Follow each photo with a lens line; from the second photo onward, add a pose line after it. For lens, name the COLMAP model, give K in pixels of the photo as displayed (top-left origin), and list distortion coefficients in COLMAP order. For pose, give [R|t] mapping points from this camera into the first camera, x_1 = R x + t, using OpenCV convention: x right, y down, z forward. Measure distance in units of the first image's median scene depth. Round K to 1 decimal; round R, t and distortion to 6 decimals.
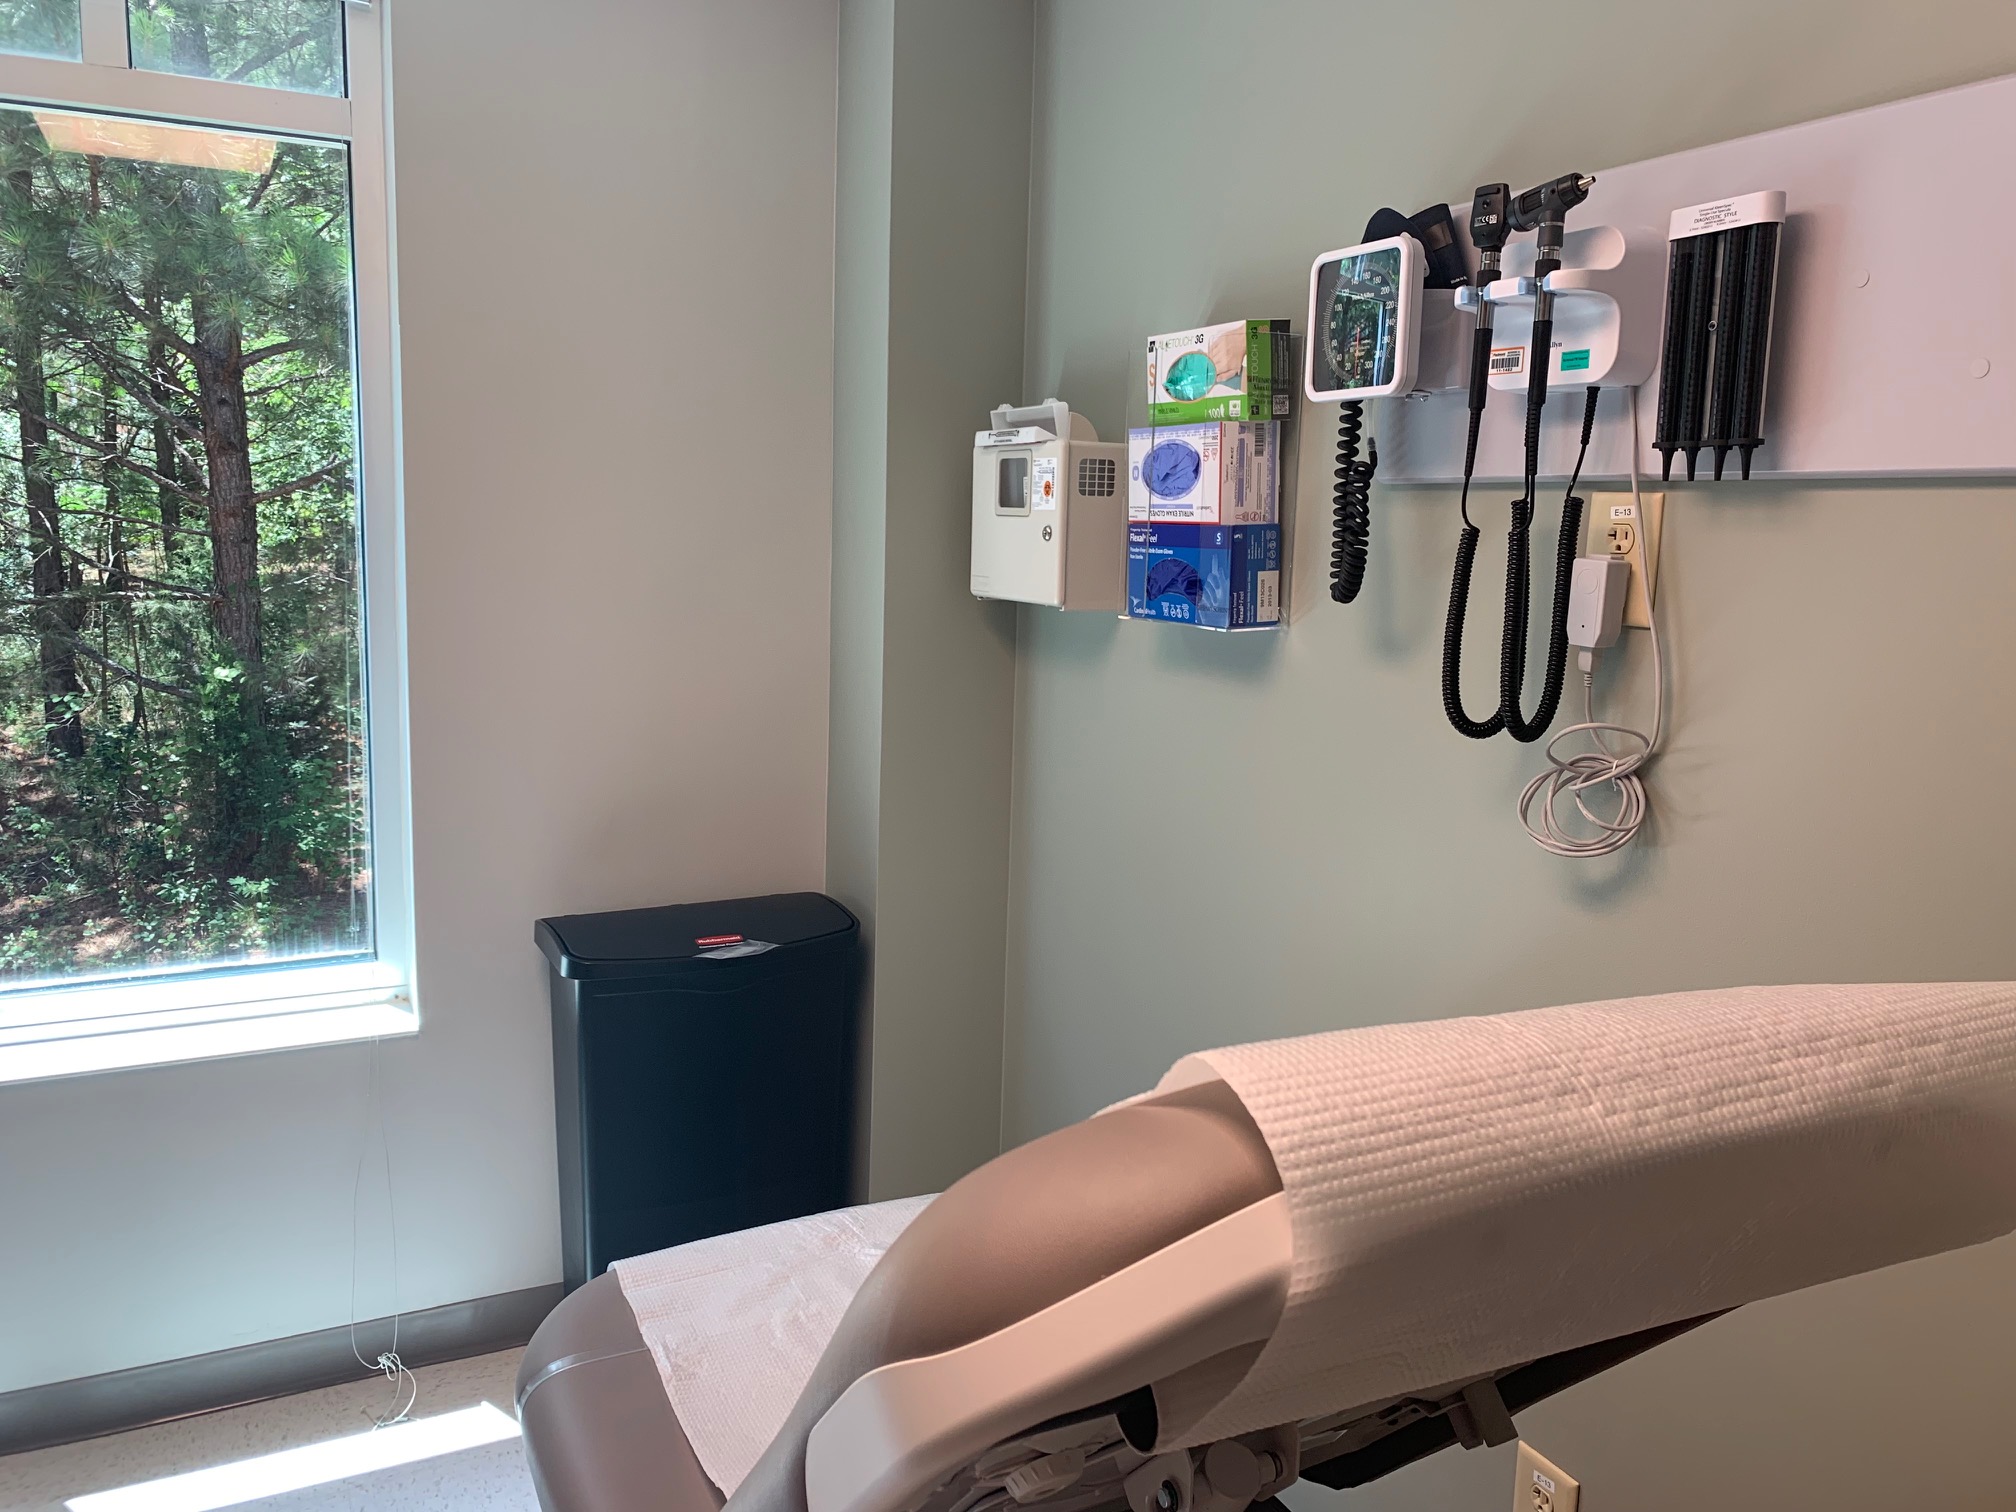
lens RADIAL K [[1541.8, 0, 1012.1], [0, 1541.8, 751.9], [0, 0, 1]] dist [0.051460, -0.071518]
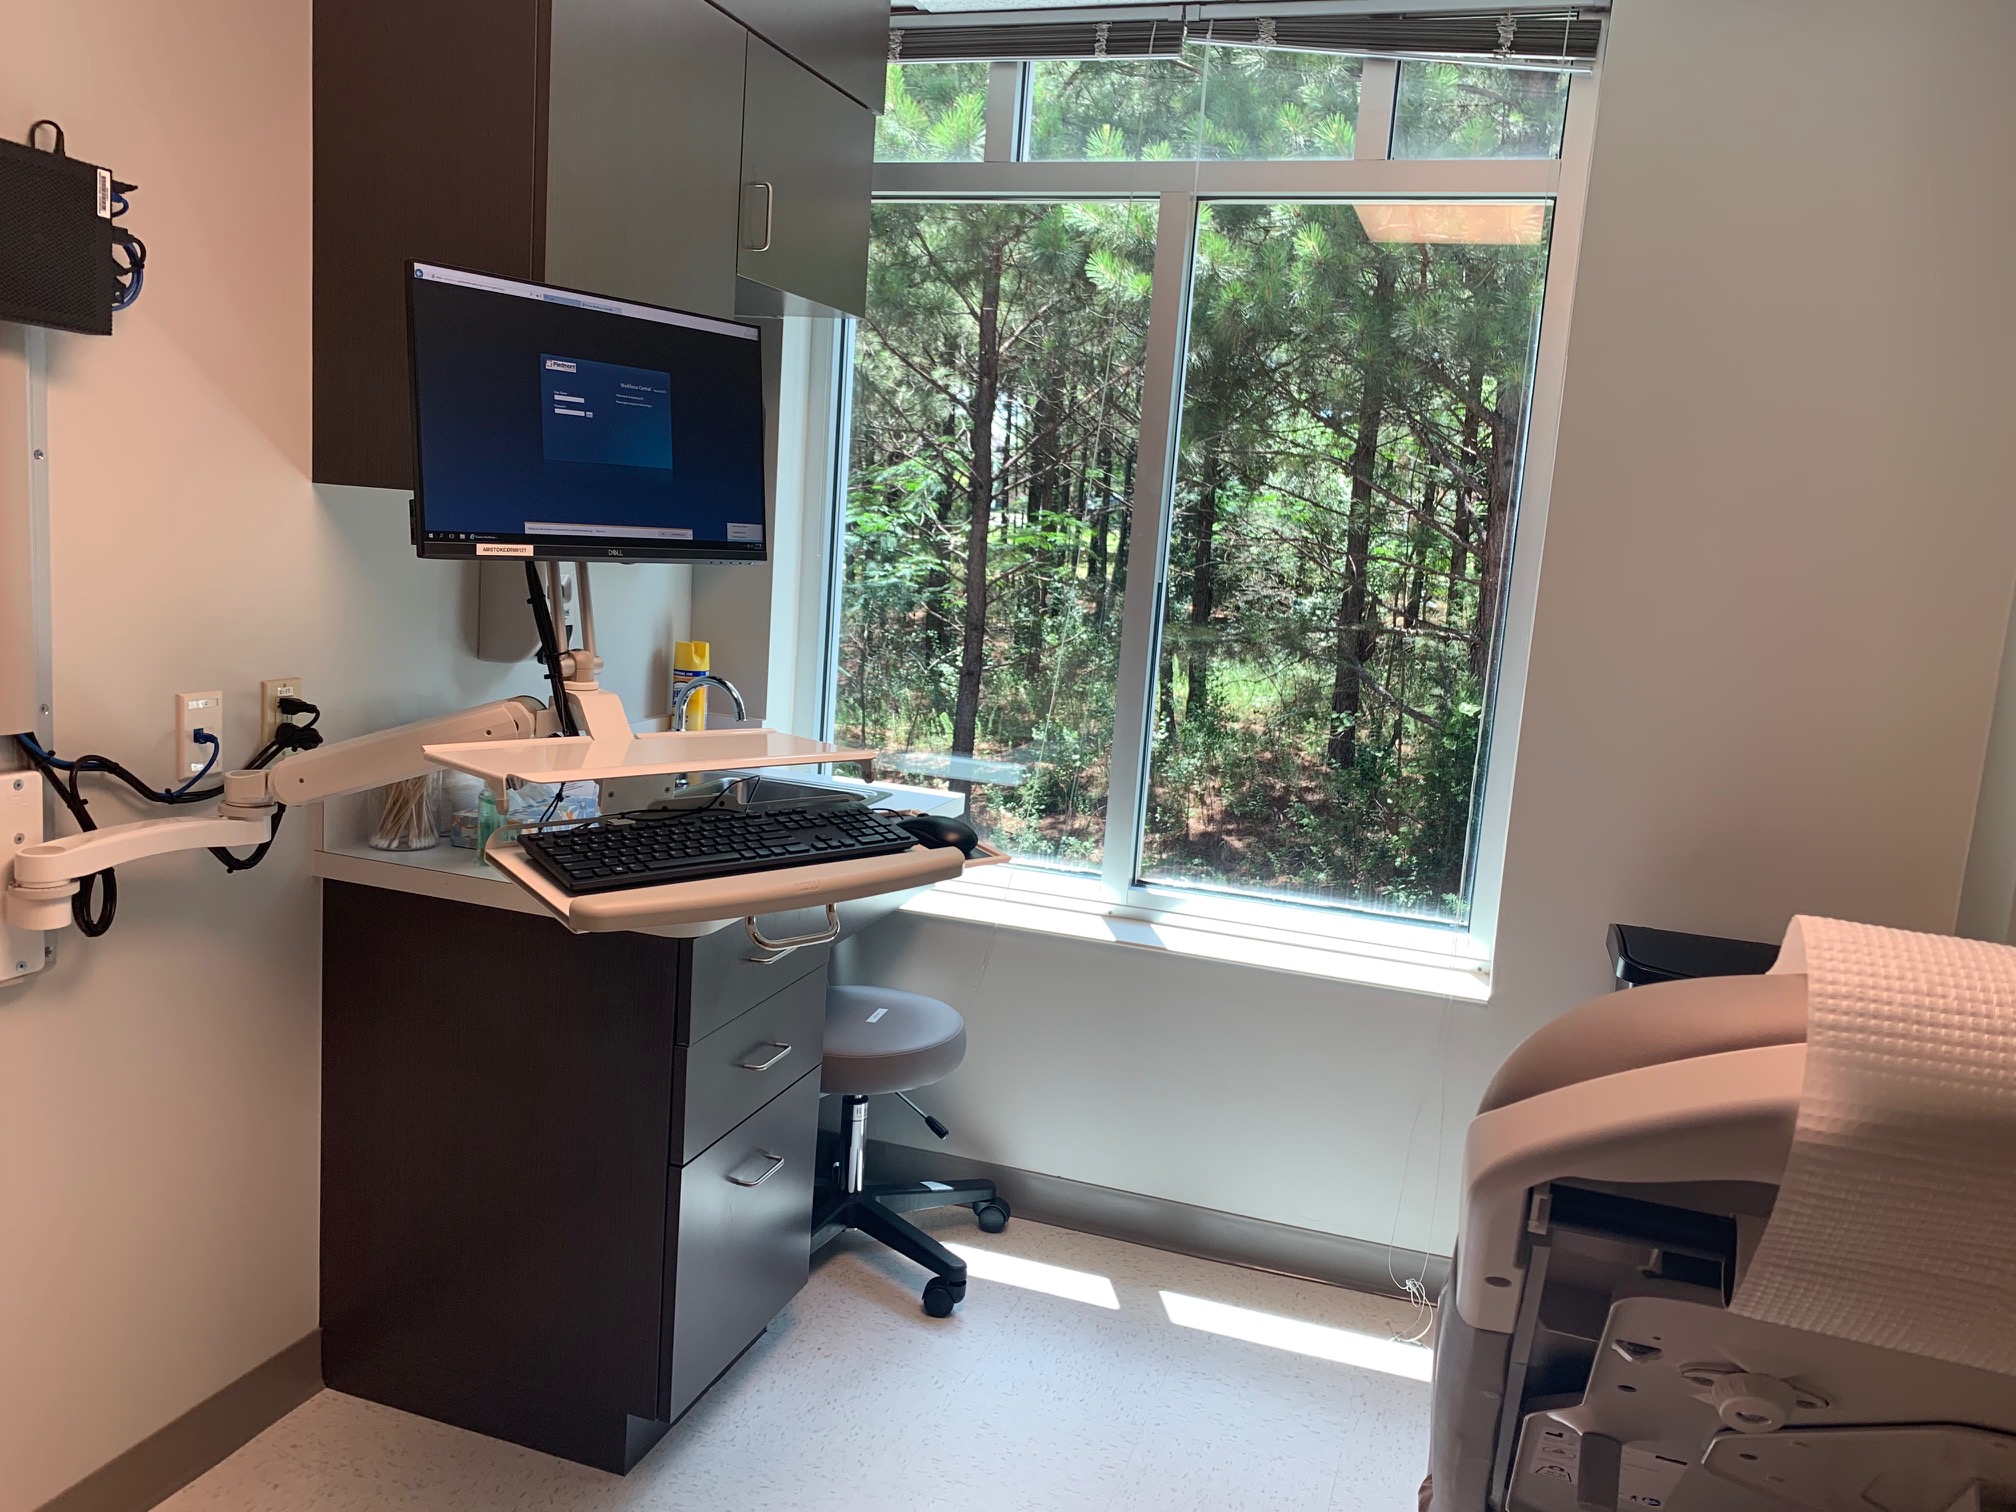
lens RADIAL K [[1553.0, 0, 1017.2], [0, 1553.0, 750.1], [0, 0, 1]] dist [0.009737, 0.005794]
pose [[0.710646, 0.125954, -0.692183, 0.128860], [-0.158084, 0.987273, 0.017350, 0.042838], [0.685559, 0.097093, 0.721514, -0.034715]]
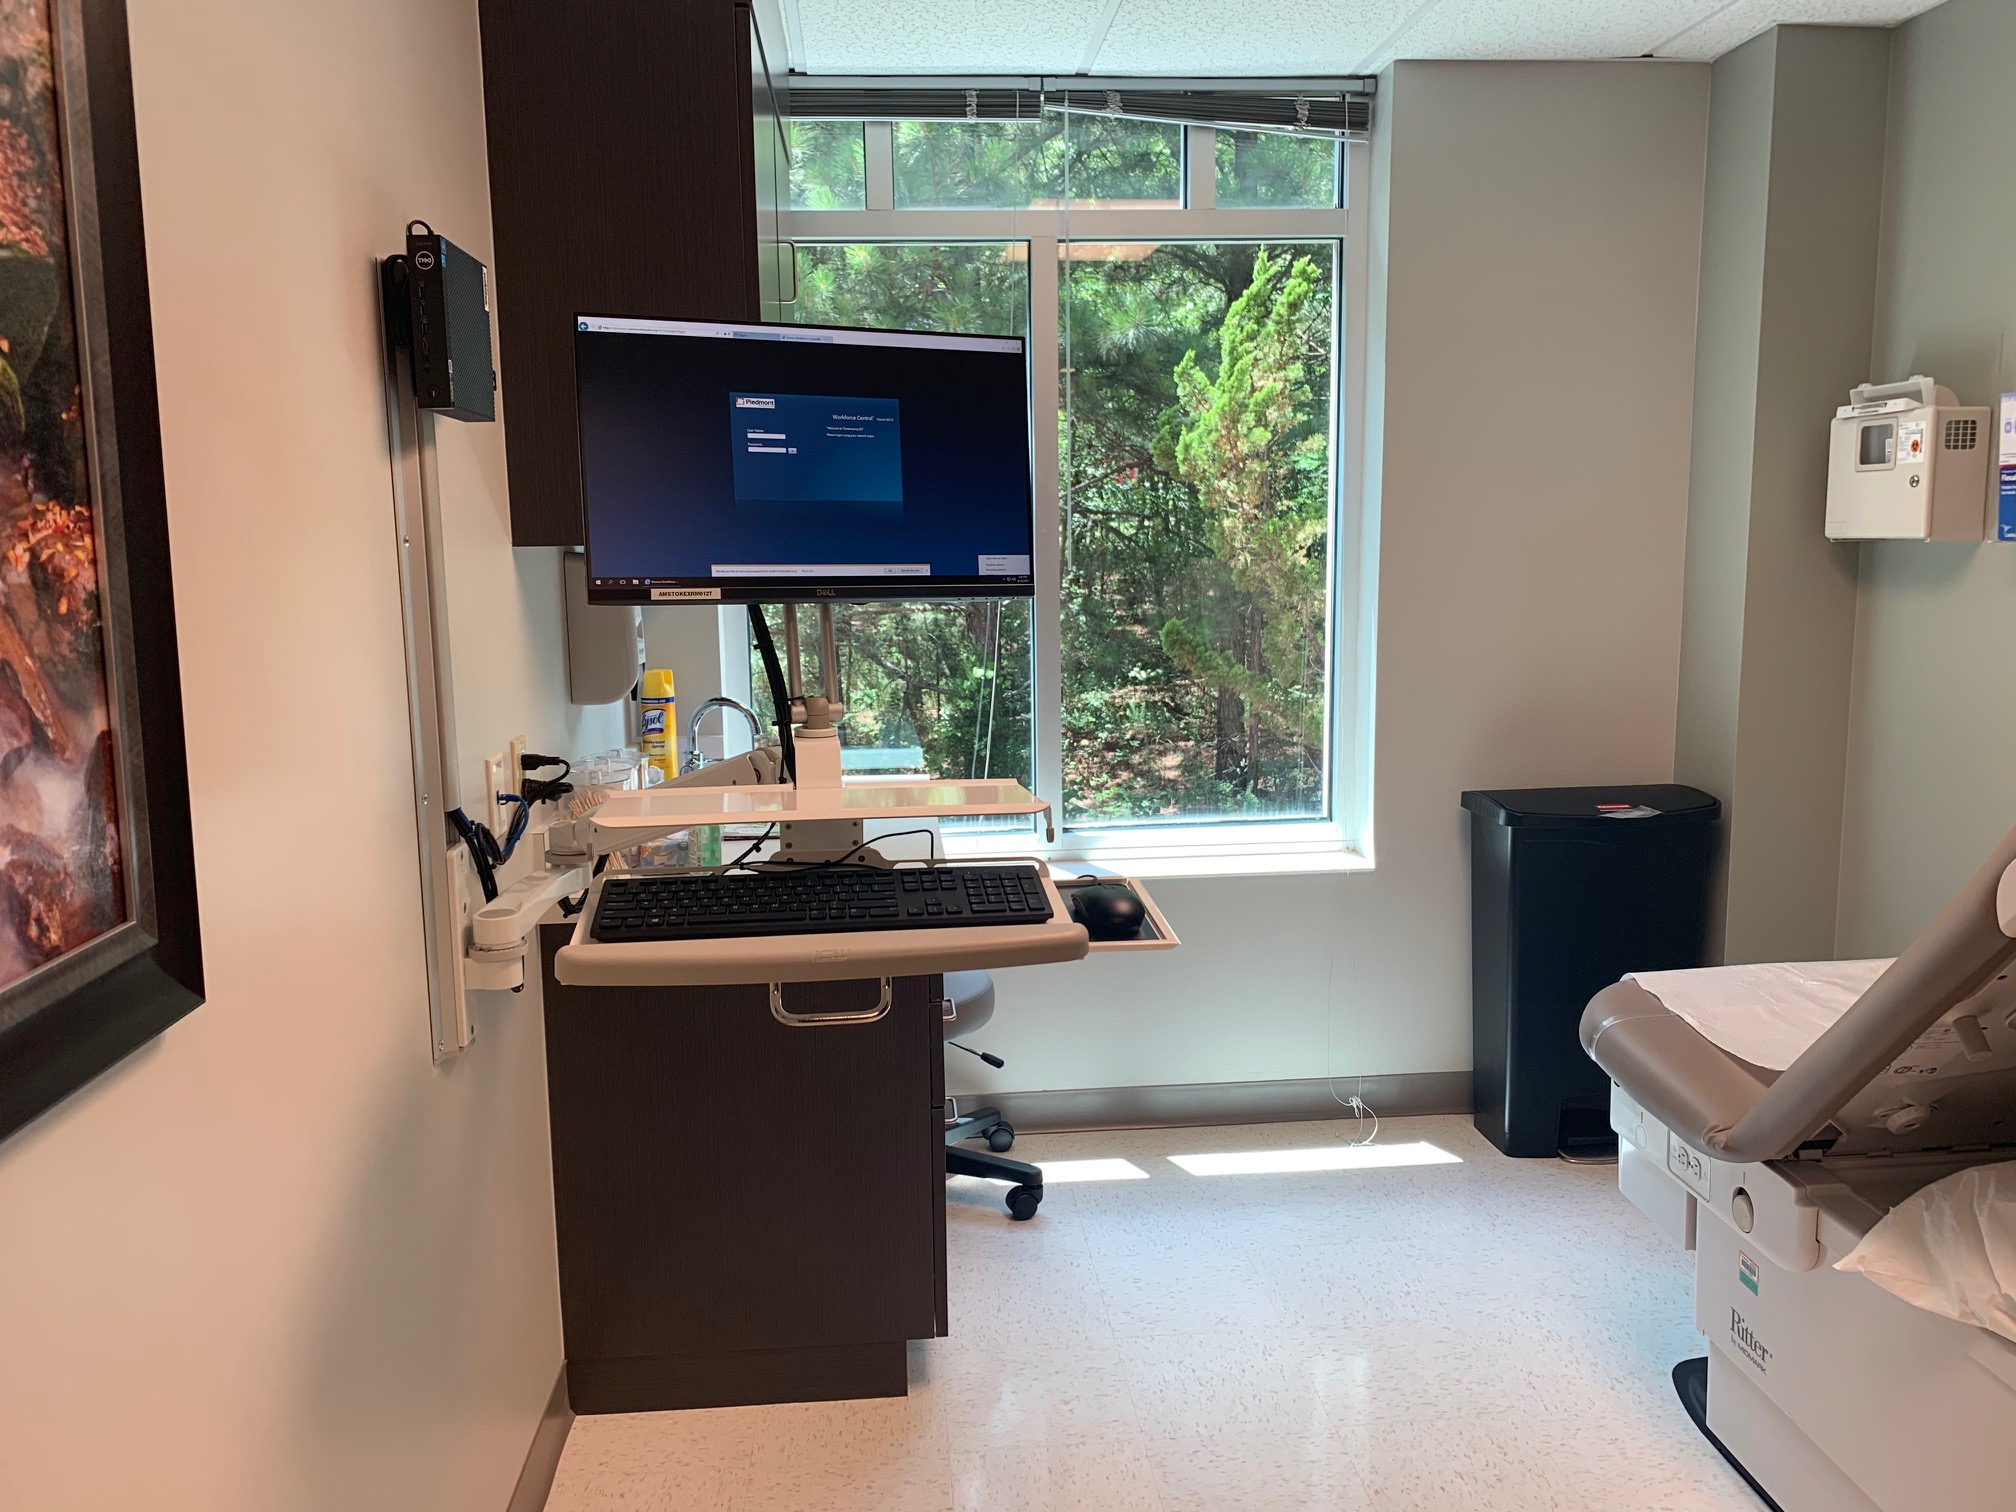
lens RADIAL K [[1541.8, 0, 1012.1], [0, 1541.8, 751.9], [0, 0, 1]] dist [0.051460, -0.071518]
pose [[0.932968, 0.006454, -0.359902, -0.209901], [-0.011021, 0.999883, -0.010638, 0.103909], [0.359791, 0.013892, 0.932929, -0.462549]]
